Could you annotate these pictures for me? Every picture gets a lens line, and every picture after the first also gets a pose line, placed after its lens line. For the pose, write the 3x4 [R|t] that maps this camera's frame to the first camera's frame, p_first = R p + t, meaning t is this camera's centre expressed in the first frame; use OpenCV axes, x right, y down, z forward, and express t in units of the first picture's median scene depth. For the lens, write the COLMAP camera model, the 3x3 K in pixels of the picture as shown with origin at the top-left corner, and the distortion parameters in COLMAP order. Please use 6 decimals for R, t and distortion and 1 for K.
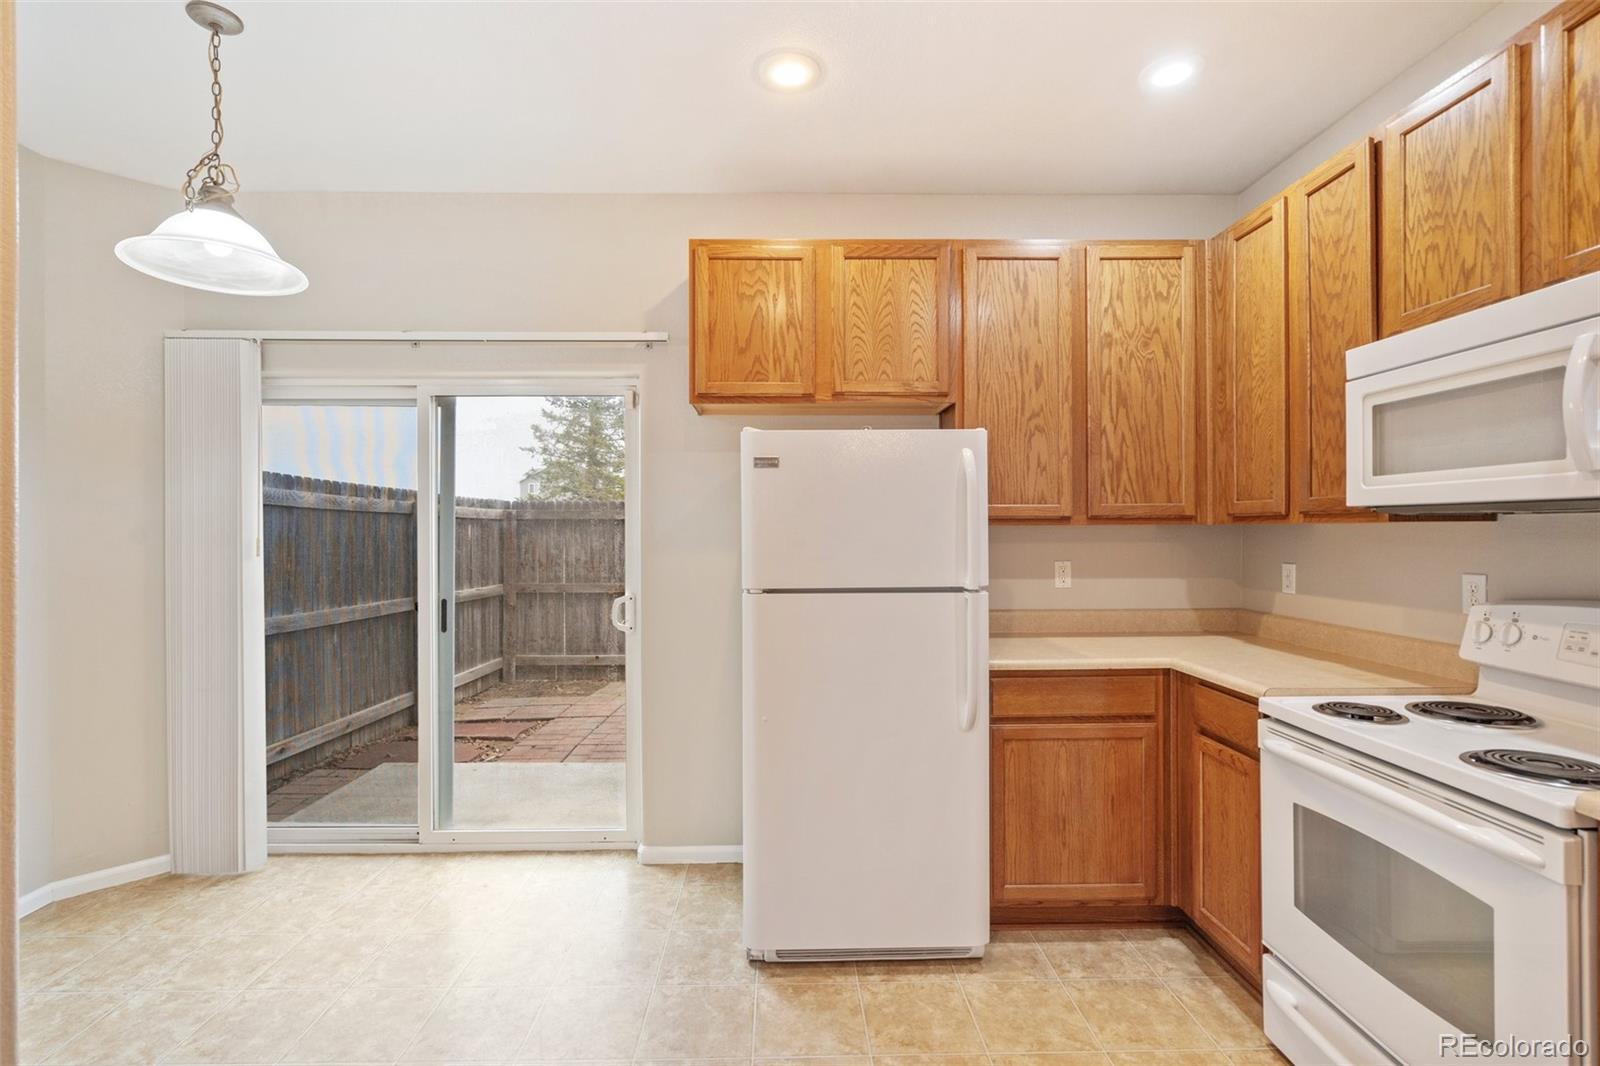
lens RADIAL K [[739.2, 0, 785.6], [0, 739.2, 529.2], [0, 0, 1]] dist [-0.004668, 0.002150]
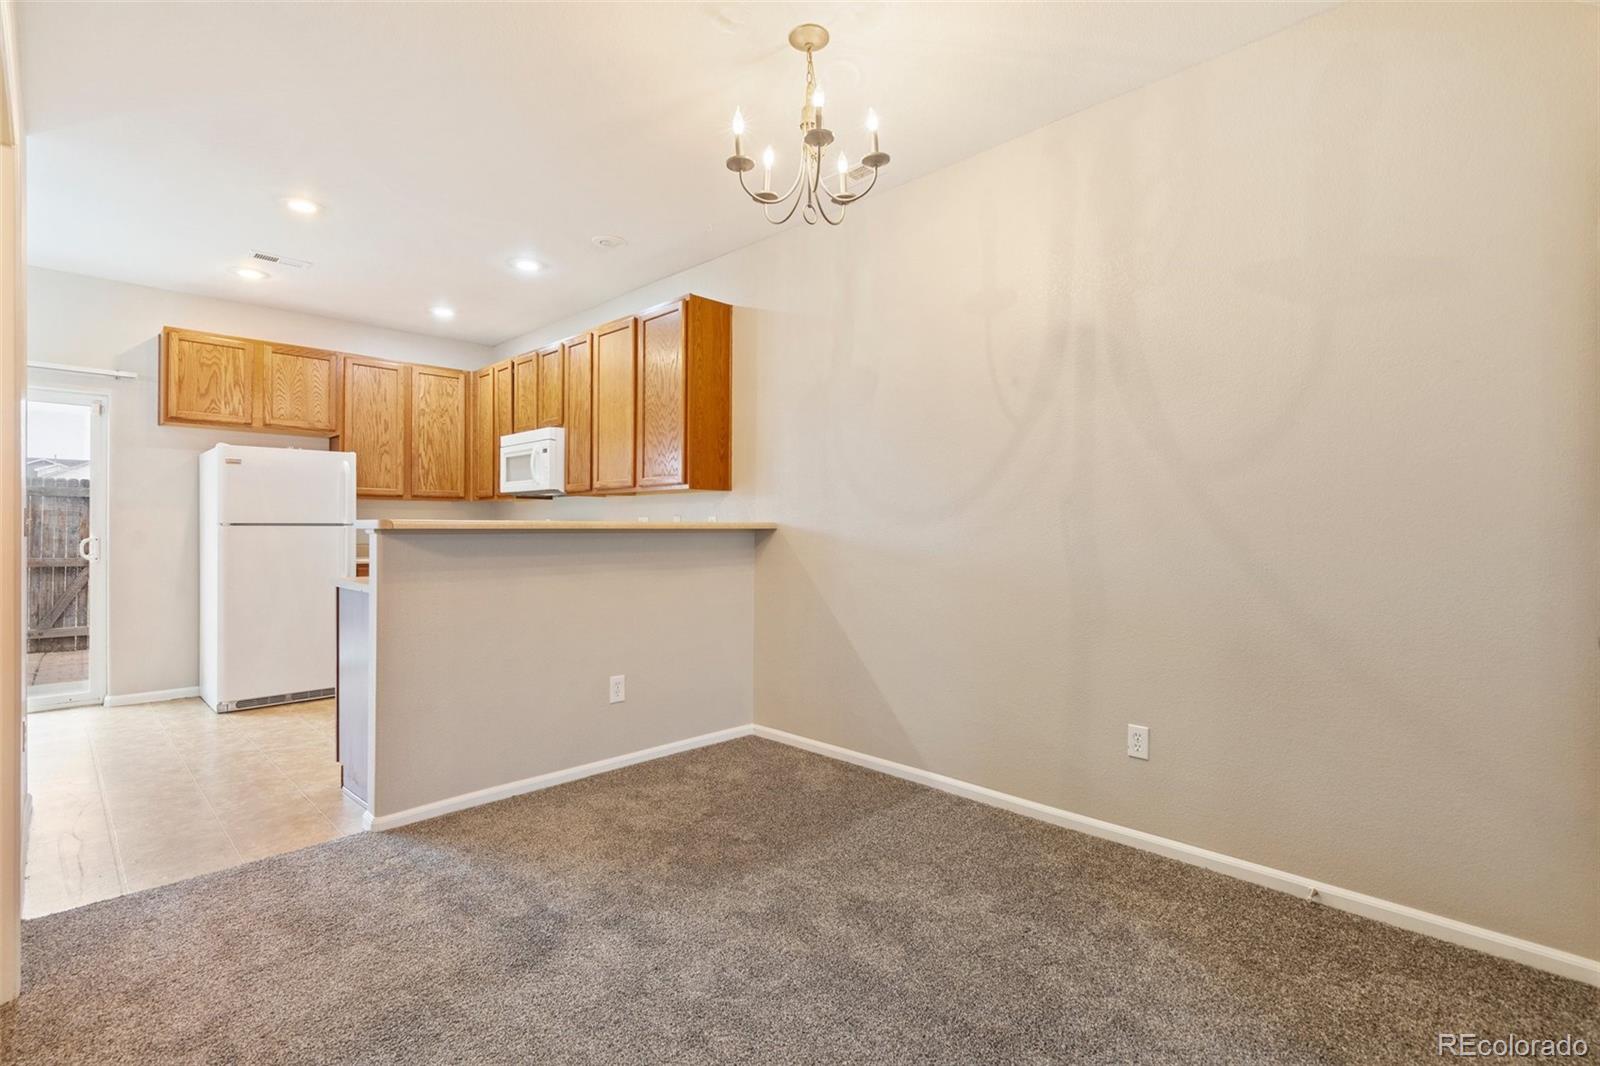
lens RADIAL K [[739.2, 0, 797.6], [0, 739.2, 528.1], [0, 0, 1]] dist [-0.004668, 0.002150]
pose [[0.708308, 0.005424, 0.705883, -0.291398], [-0.006628, 0.999977, -0.001033, 0.069829], [-0.705873, -0.003947, 0.708328, -1.248731]]
